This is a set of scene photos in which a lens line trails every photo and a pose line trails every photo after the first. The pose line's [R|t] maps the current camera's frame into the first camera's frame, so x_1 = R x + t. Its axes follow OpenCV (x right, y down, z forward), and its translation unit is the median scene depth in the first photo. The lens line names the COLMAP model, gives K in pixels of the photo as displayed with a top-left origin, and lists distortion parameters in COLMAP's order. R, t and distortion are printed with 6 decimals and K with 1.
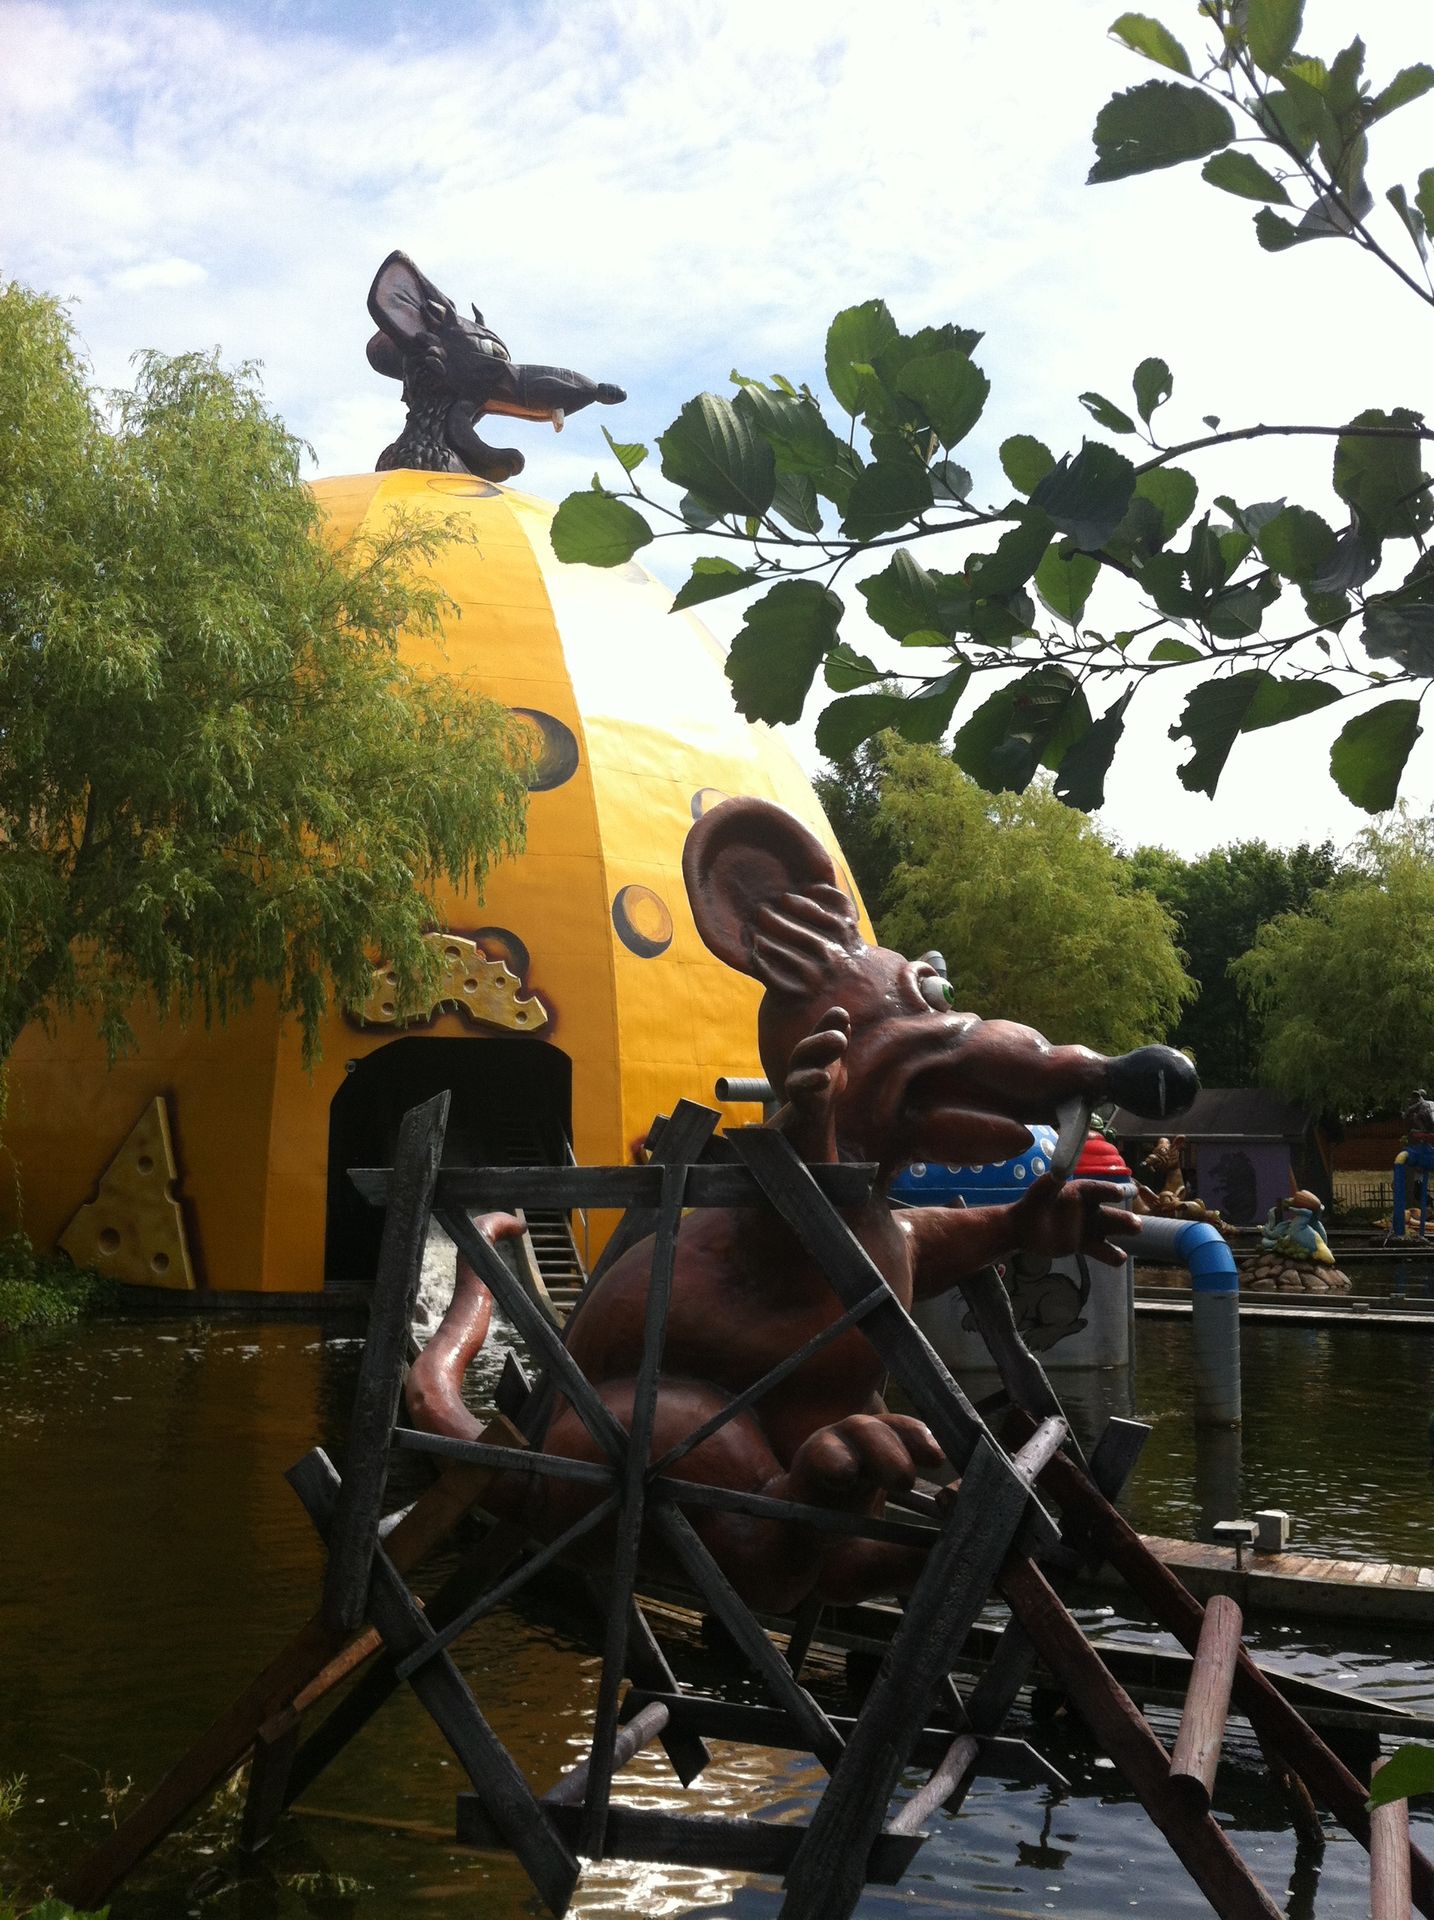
lens RADIAL K [[1946.6, 0, 714.7], [0, 1946.6, 970.5], [0, 0, 1]] dist [0.239606, -0.527102]
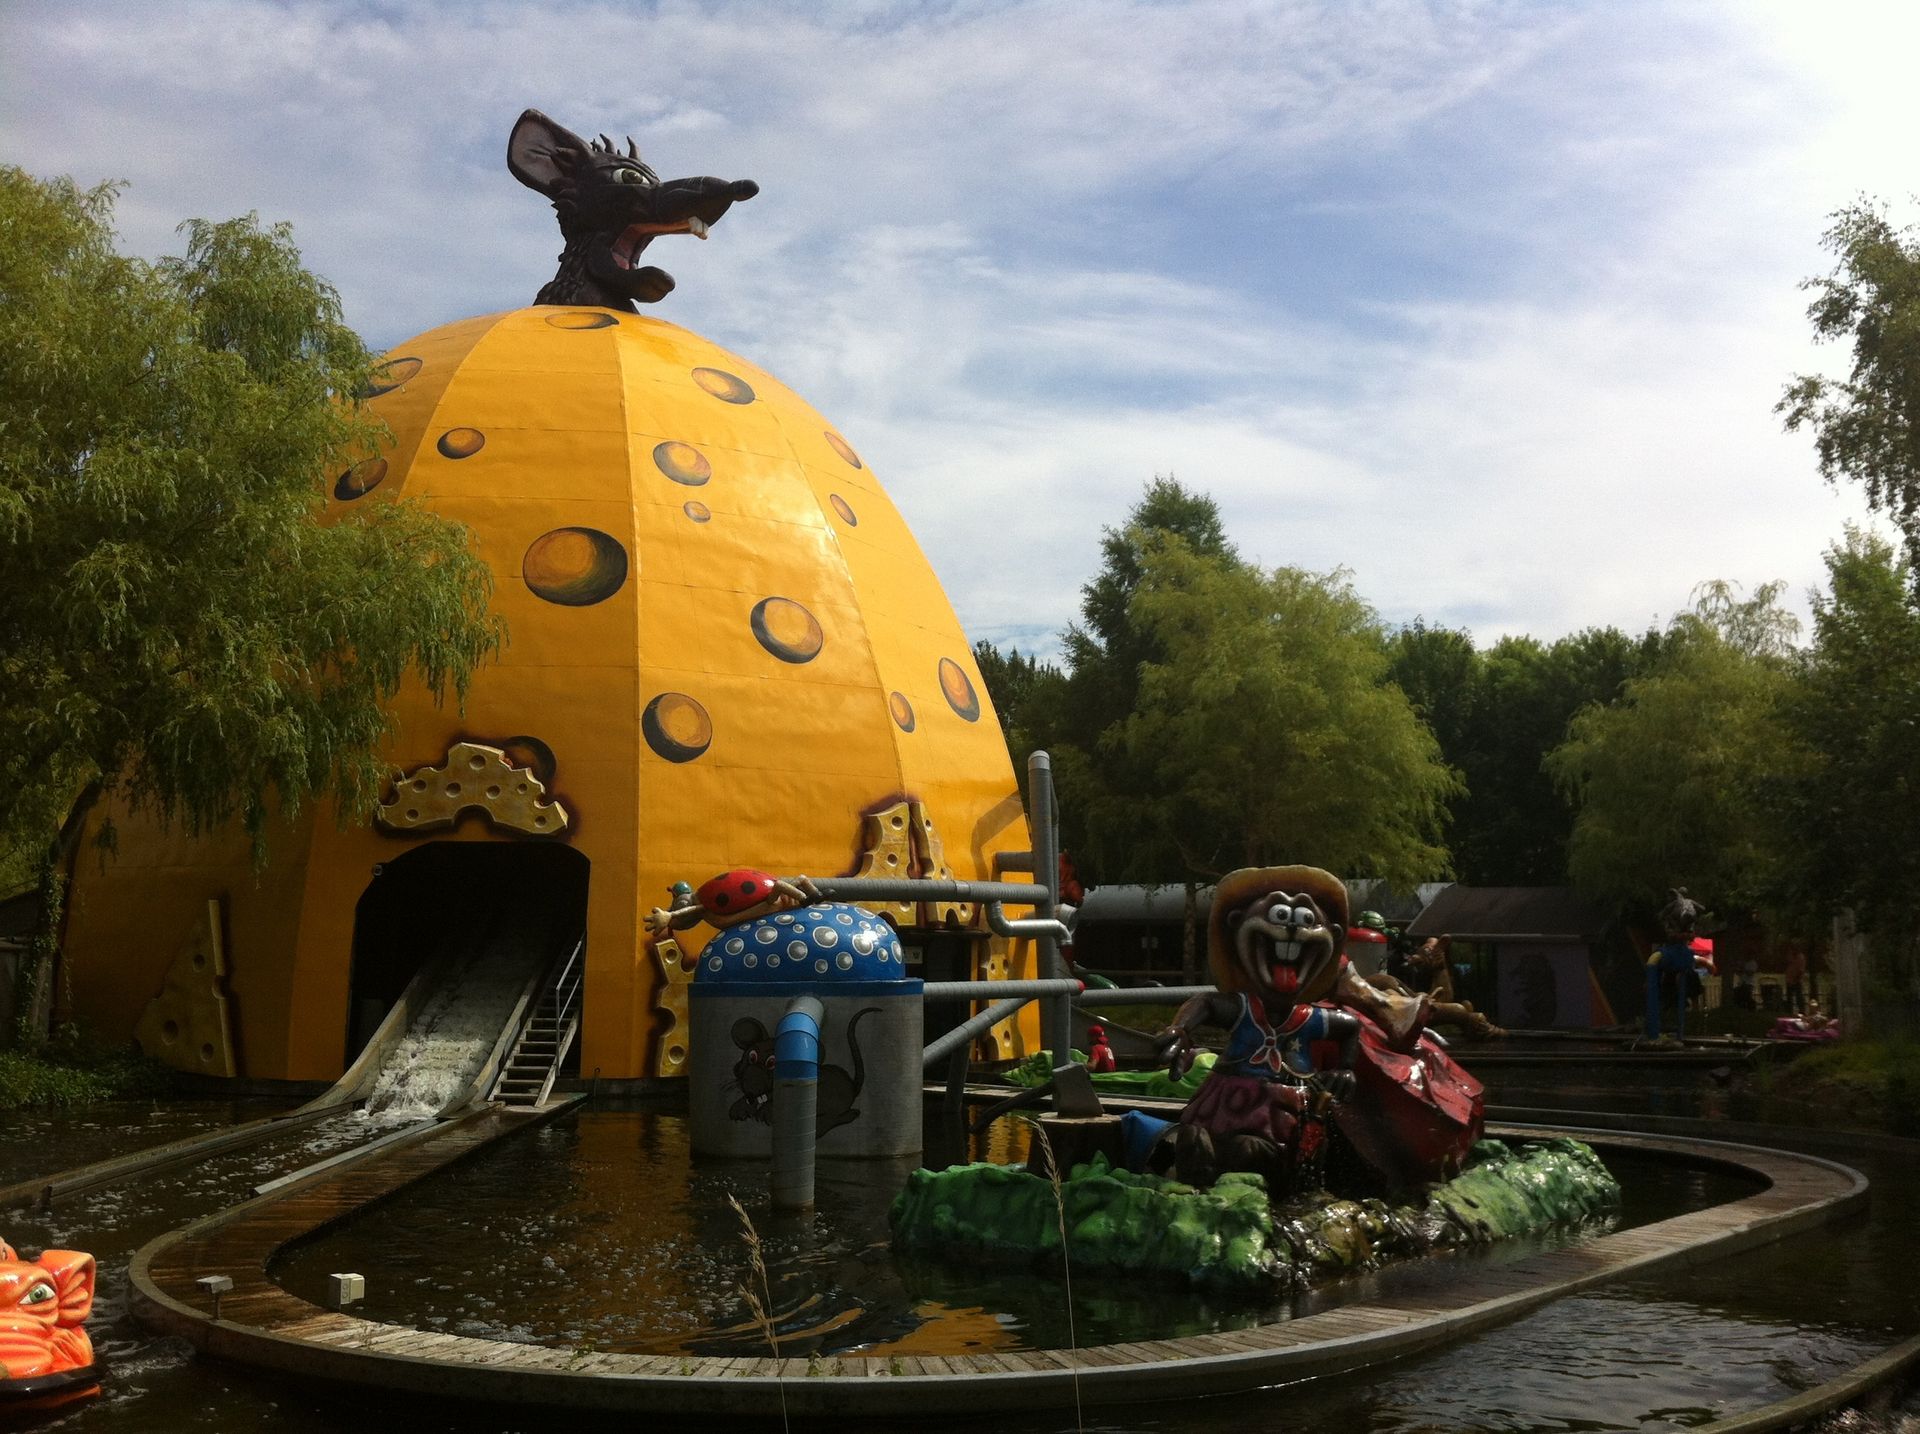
lens RADIAL K [[1946.6, 0, 1003.9], [0, 1946.6, 730.8], [0, 0, 1]] dist [0.239606, -0.527102]
pose [[0.982212, -0.019389, -0.186773, 0.340243], [0.015340, 0.999615, -0.023103, 0.003296], [0.187149, 0.019827, 0.982131, 0.005157]]
